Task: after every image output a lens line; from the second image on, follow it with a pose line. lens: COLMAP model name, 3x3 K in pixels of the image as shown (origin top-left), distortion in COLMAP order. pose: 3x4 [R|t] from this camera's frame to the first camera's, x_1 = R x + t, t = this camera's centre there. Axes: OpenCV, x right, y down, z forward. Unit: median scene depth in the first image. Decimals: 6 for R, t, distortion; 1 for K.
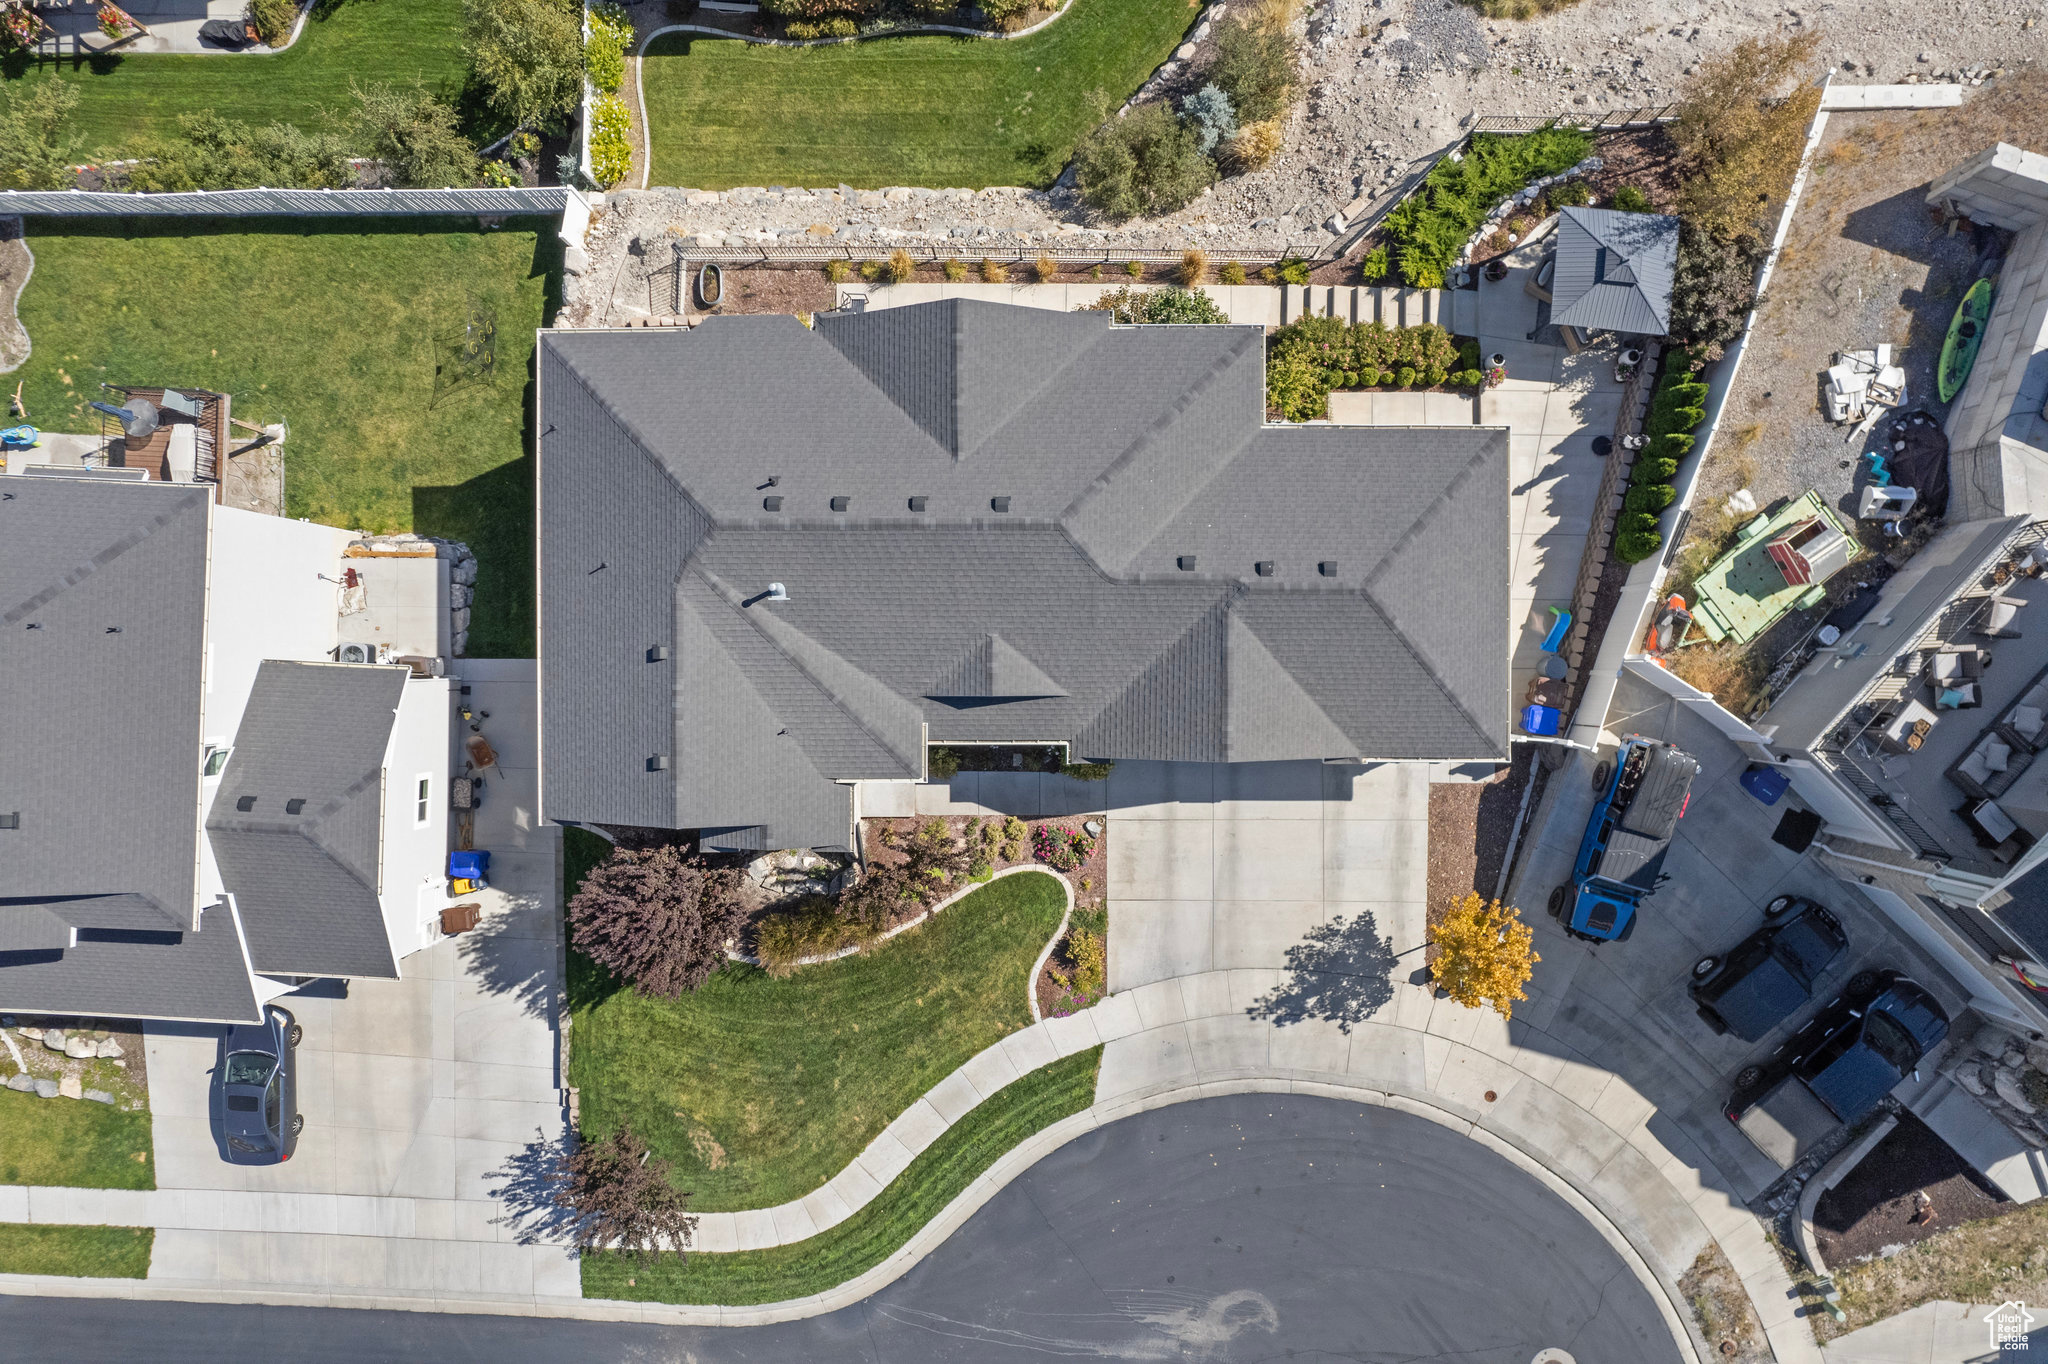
lens RADIAL K [[1308.5, 0, 1023.6], [0, 1308.5, 695.9], [0, 0, 1]] dist [-0.072910, 0.063489]
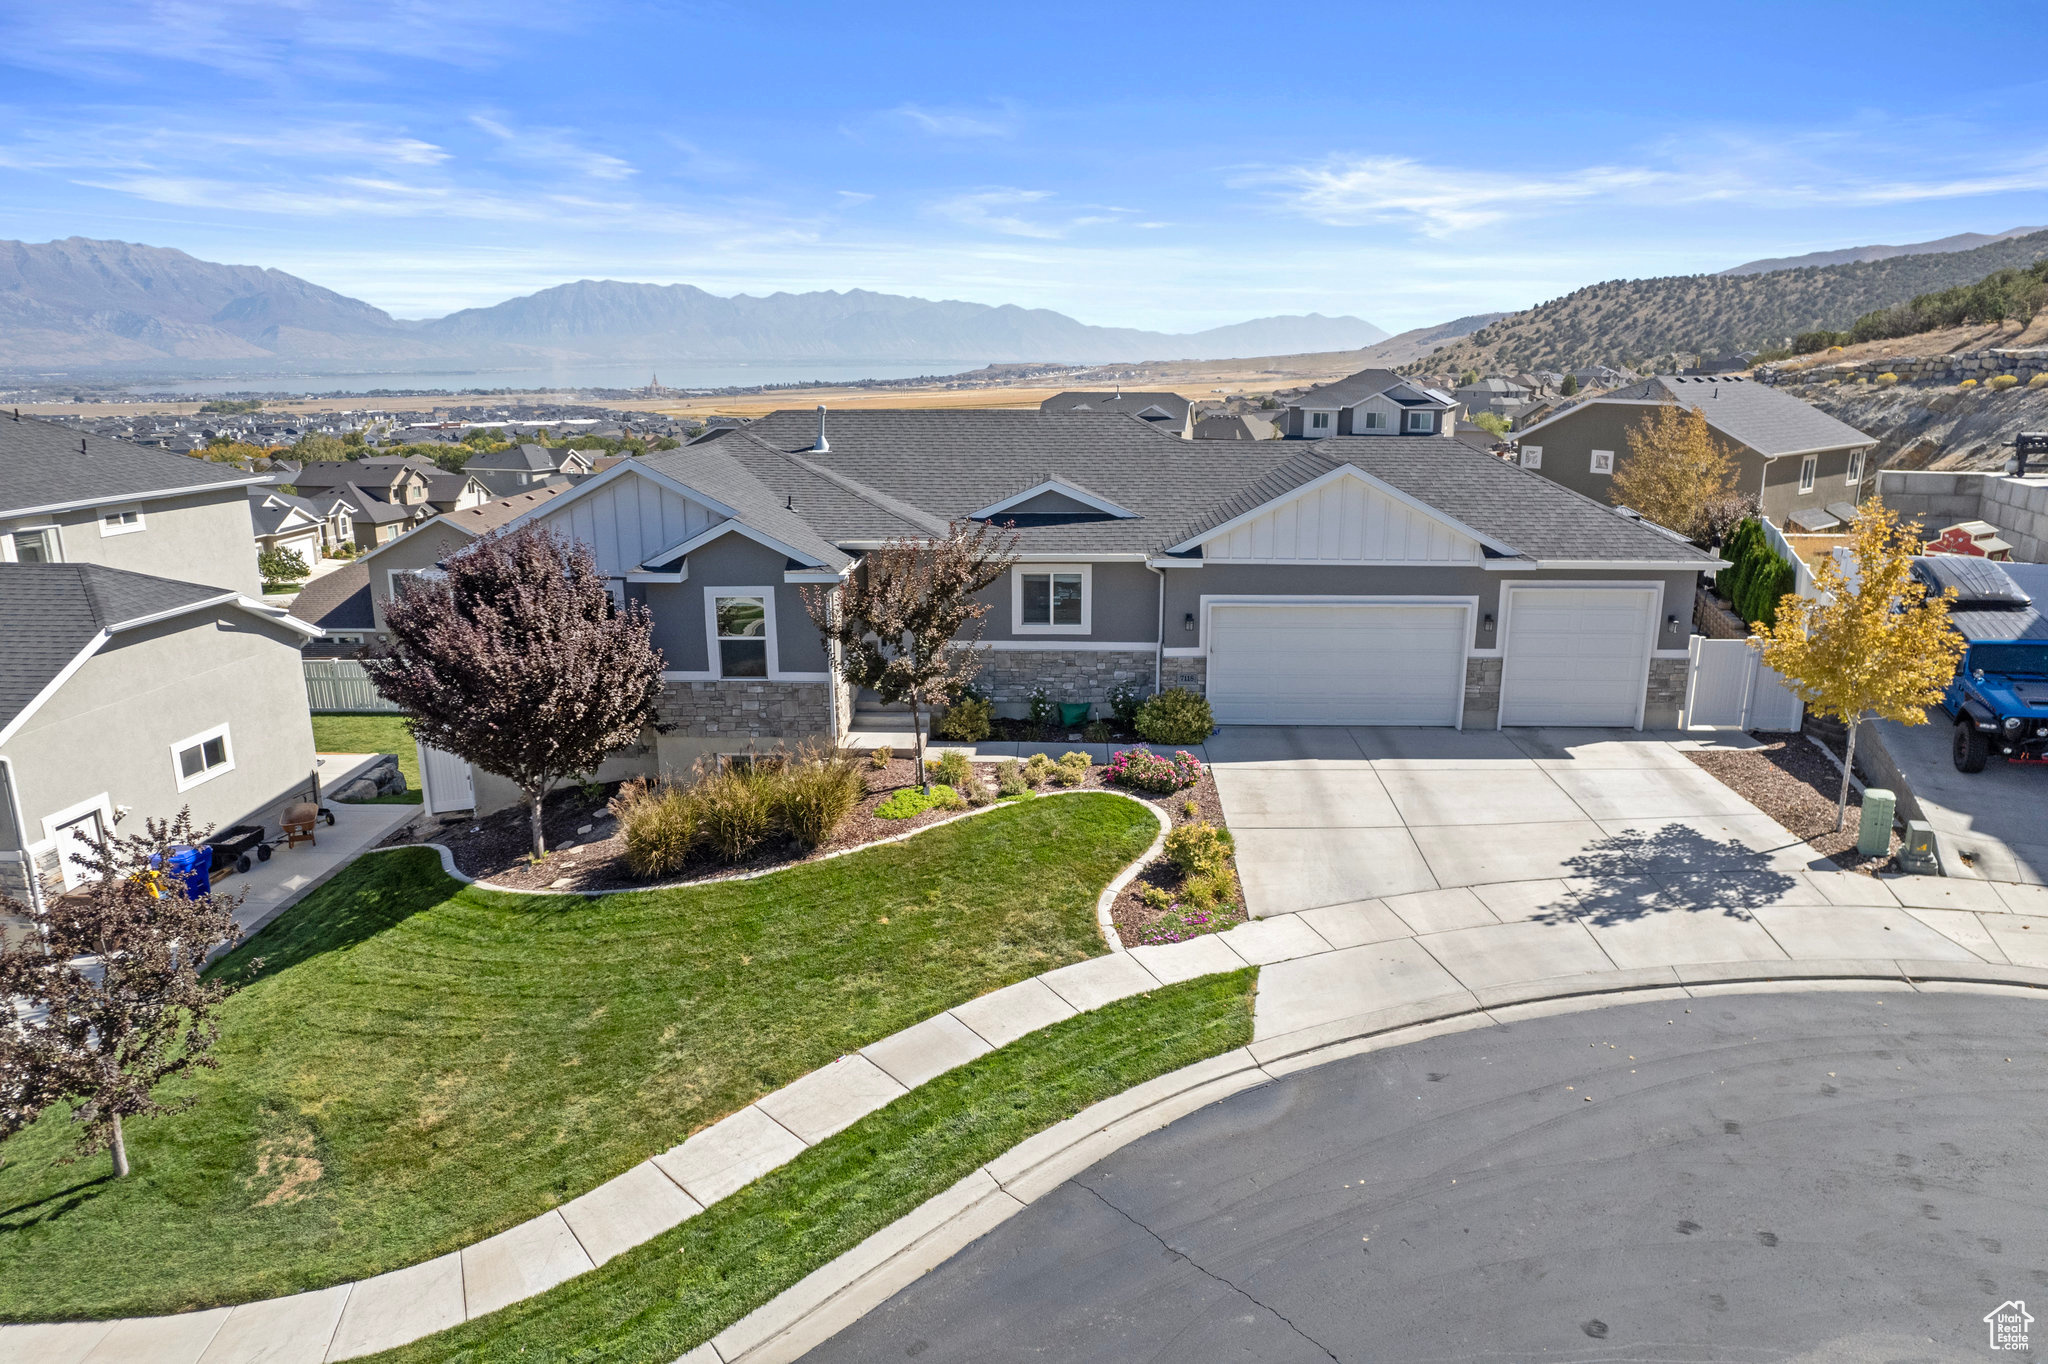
lens RADIAL K [[1308.5, 0, 1023.6], [0, 1308.5, 695.9], [0, 0, 1]] dist [-0.072910, 0.063489]
pose [[0.999315, 0.028898, -0.023120, -0.016034], [-0.029611, 0.249582, -0.967901, 0.716442], [-0.022200, 0.967922, 0.250267, 0.800055]]
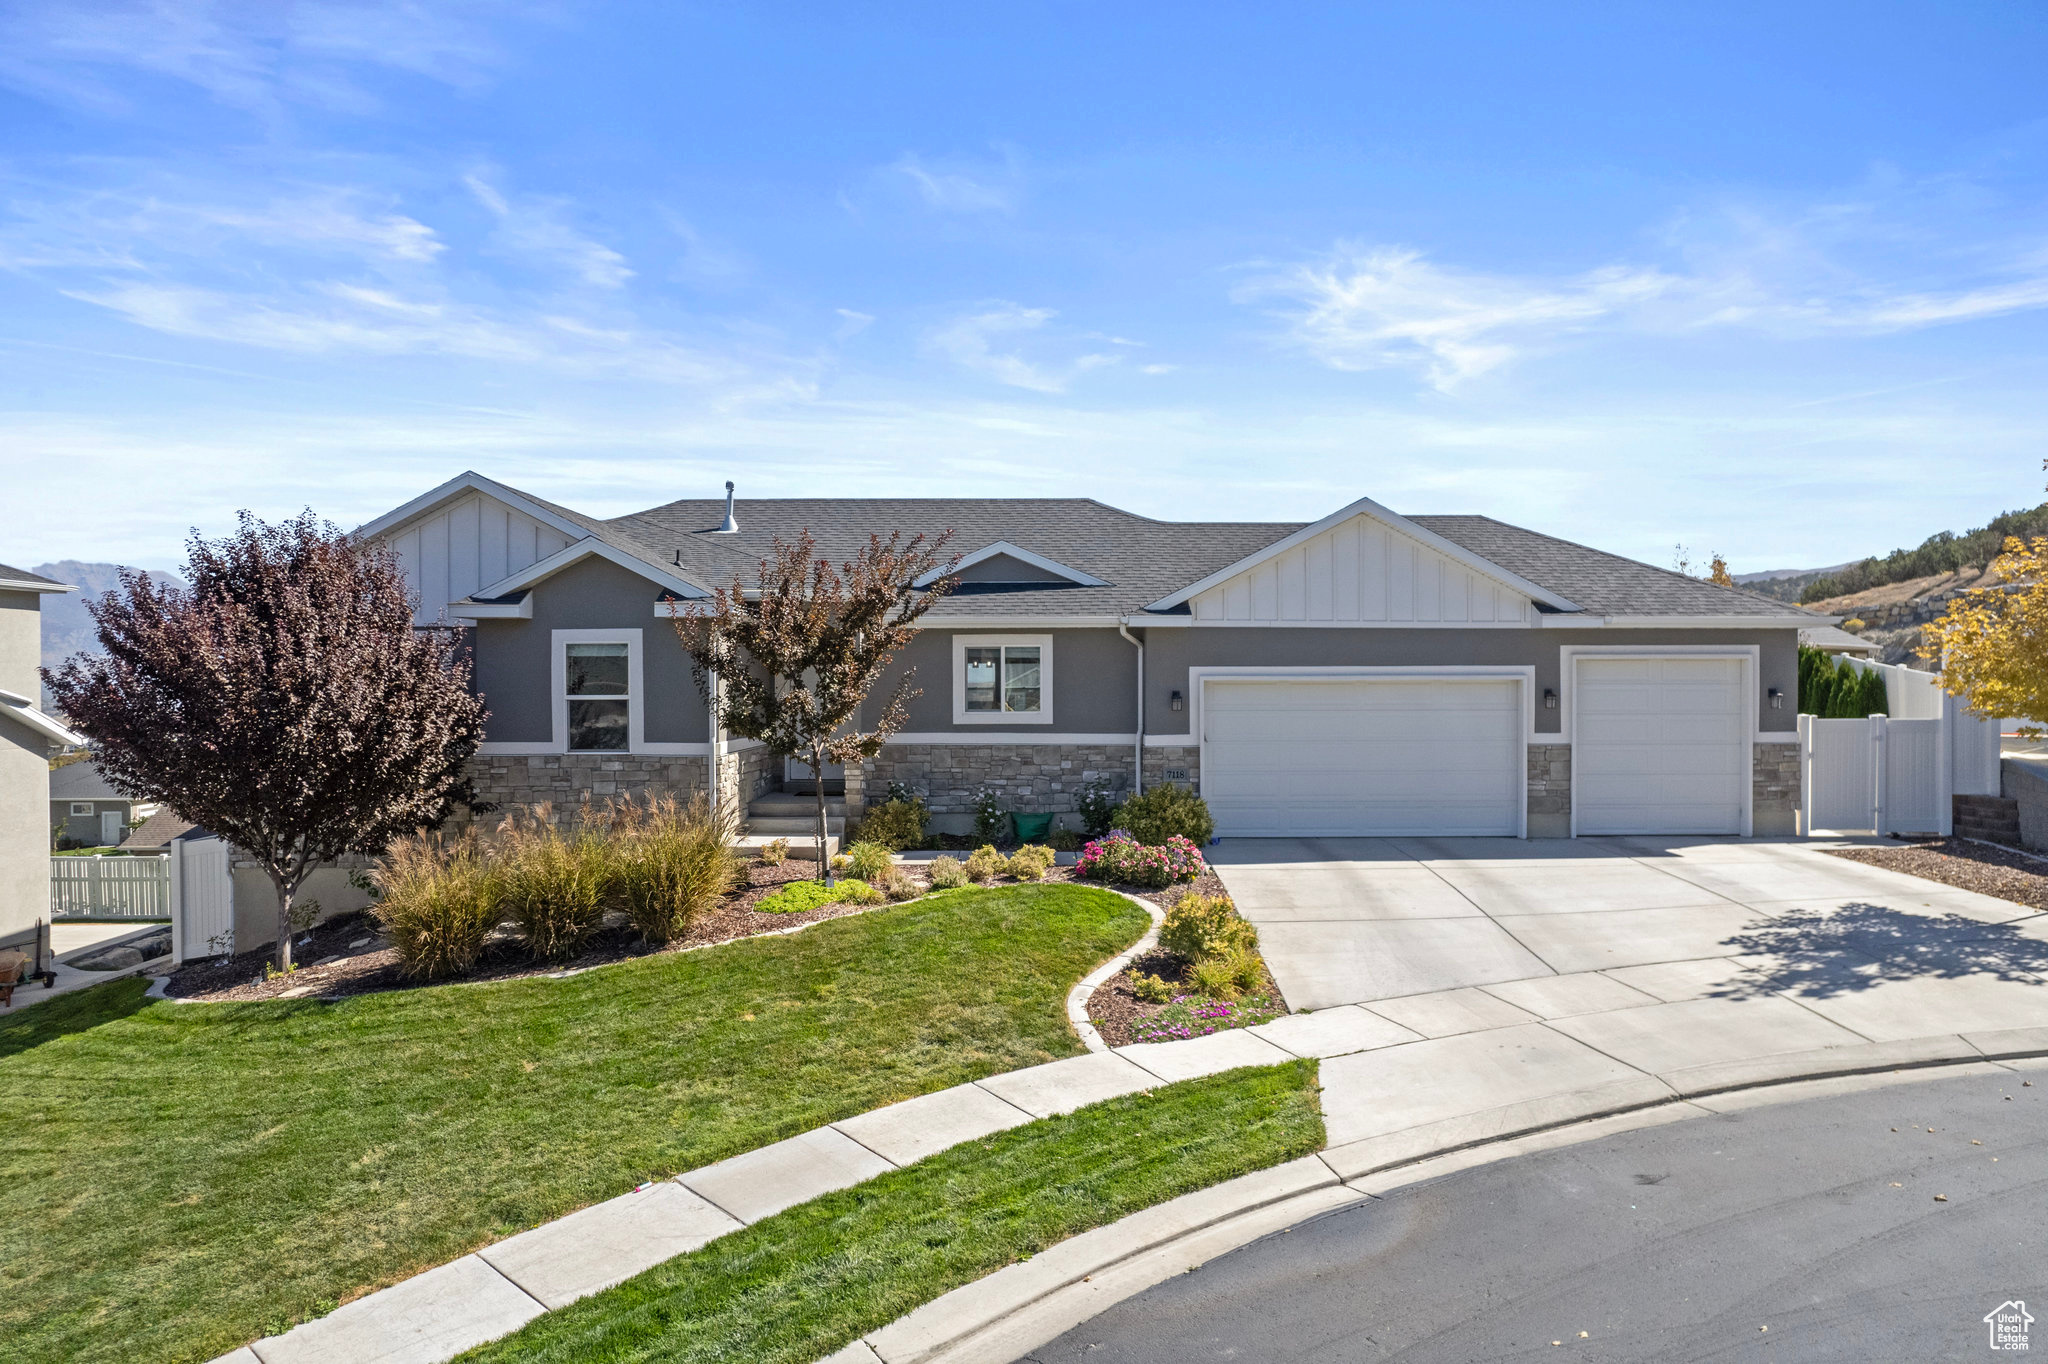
lens RADIAL K [[1320.9, 0, 1024.0], [0, 1320.9, 682.0], [0, 0, 1]] dist [-0.088233, 0.083905]
pose [[0.999753, 0.022245, 0.000263, -0.009615], [0.000172, 0.004102, -0.999992, 0.585985], [-0.022246, 0.999744, 0.004097, 0.925393]]
